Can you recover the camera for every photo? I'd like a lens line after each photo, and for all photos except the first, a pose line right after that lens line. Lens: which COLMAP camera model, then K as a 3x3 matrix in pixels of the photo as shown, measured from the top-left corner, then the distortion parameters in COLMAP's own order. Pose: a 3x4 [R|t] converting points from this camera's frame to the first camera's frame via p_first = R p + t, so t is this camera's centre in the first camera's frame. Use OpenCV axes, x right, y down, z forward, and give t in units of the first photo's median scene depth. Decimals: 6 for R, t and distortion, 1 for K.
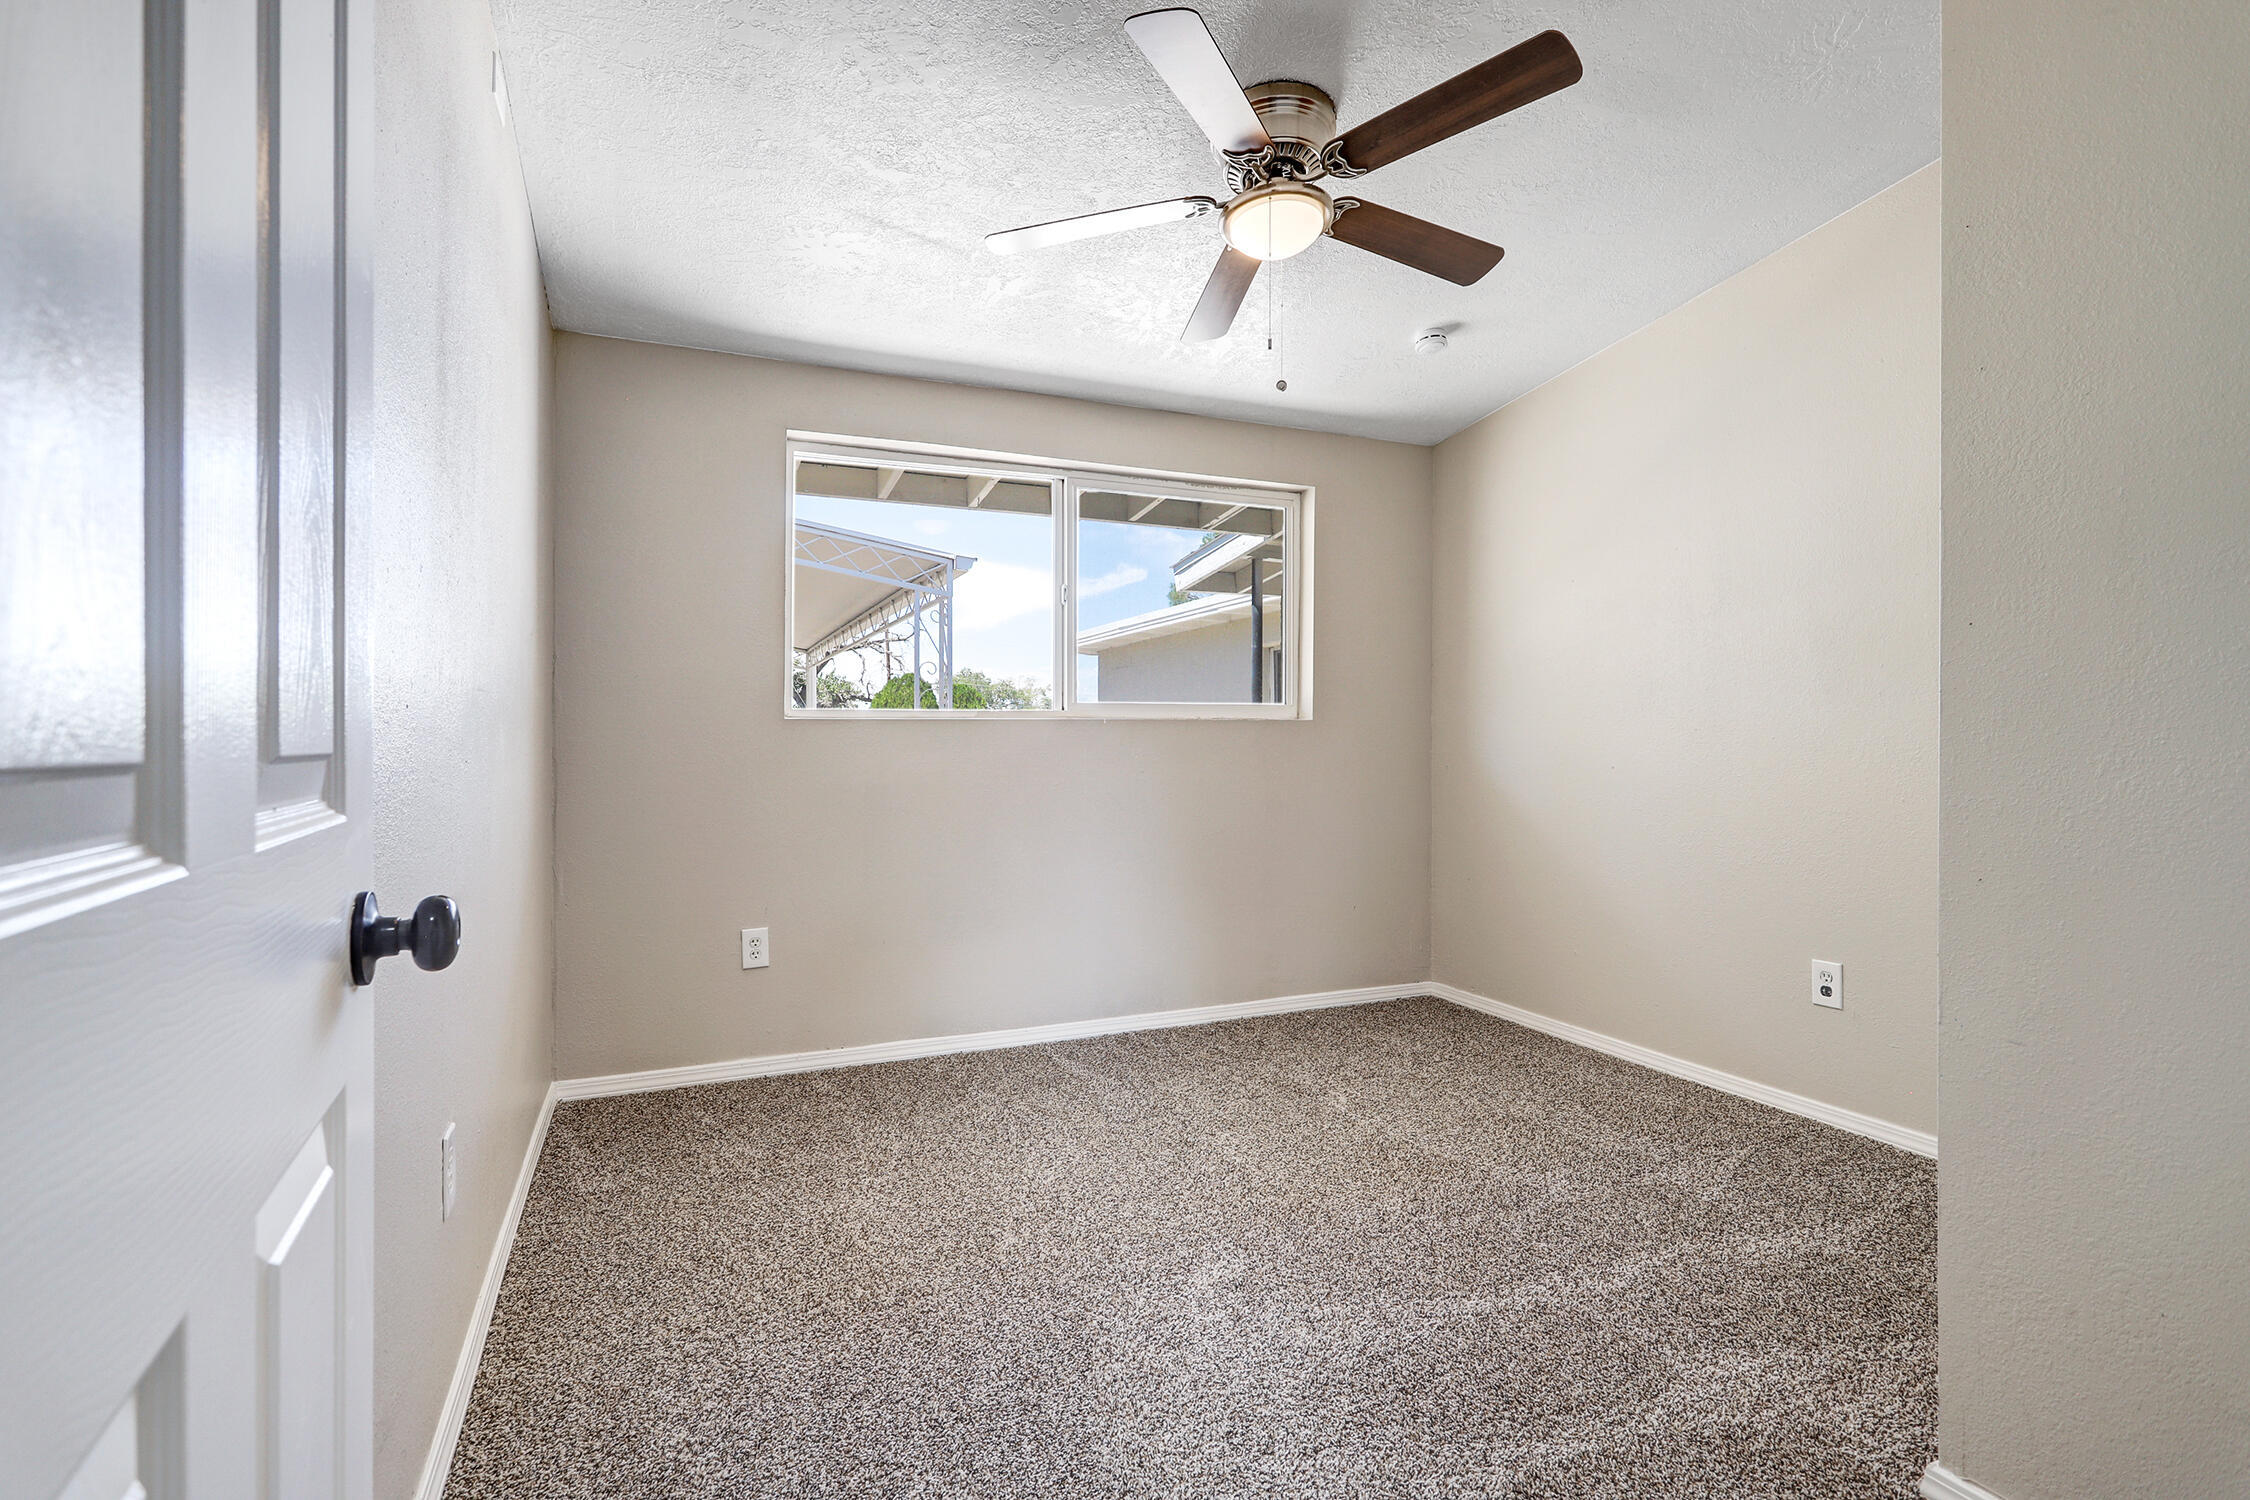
lens RADIAL K [[1068.6, 0, 1125.0], [0, 1068.6, 750.0], [0, 0, 1]] dist [-0.013820, 0.017063]
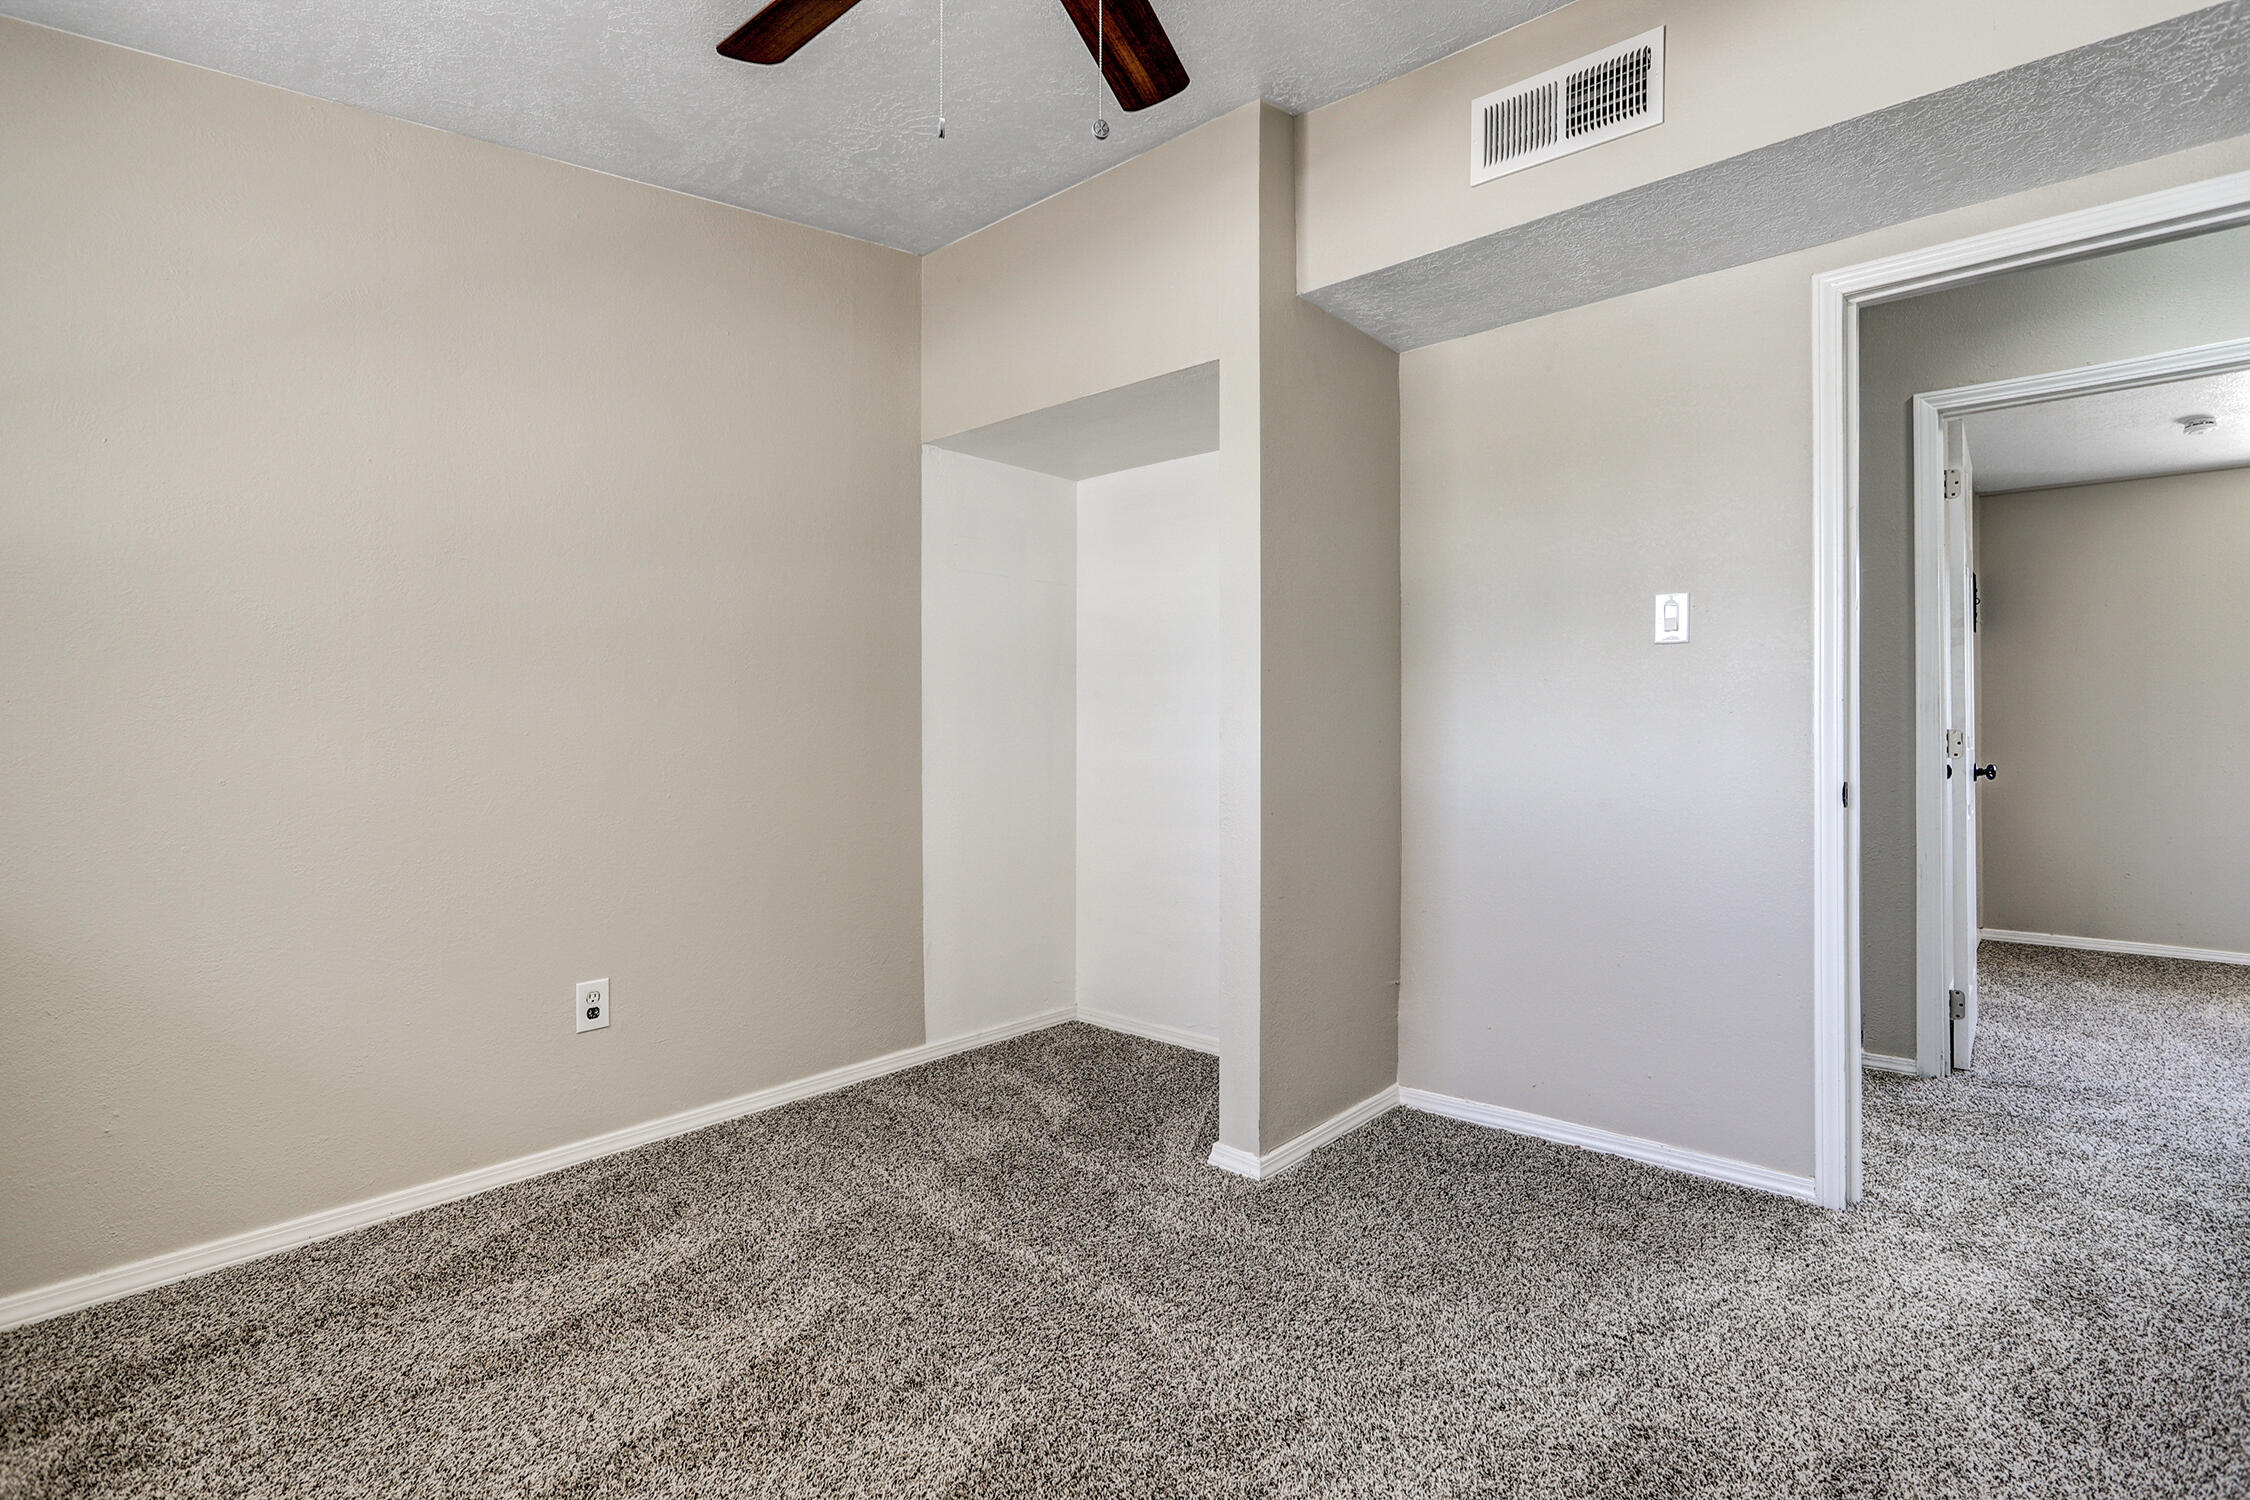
lens RADIAL K [[1068.6, 0, 1125.0], [0, 1068.6, 750.0], [0, 0, 1]] dist [-0.013820, 0.017063]
pose [[-0.441034, -0.002780, 0.897486, -0.352082], [0.002624, 0.999987, 0.004387, -0.000439], [-0.897487, 0.004290, -0.441021, 0.985047]]
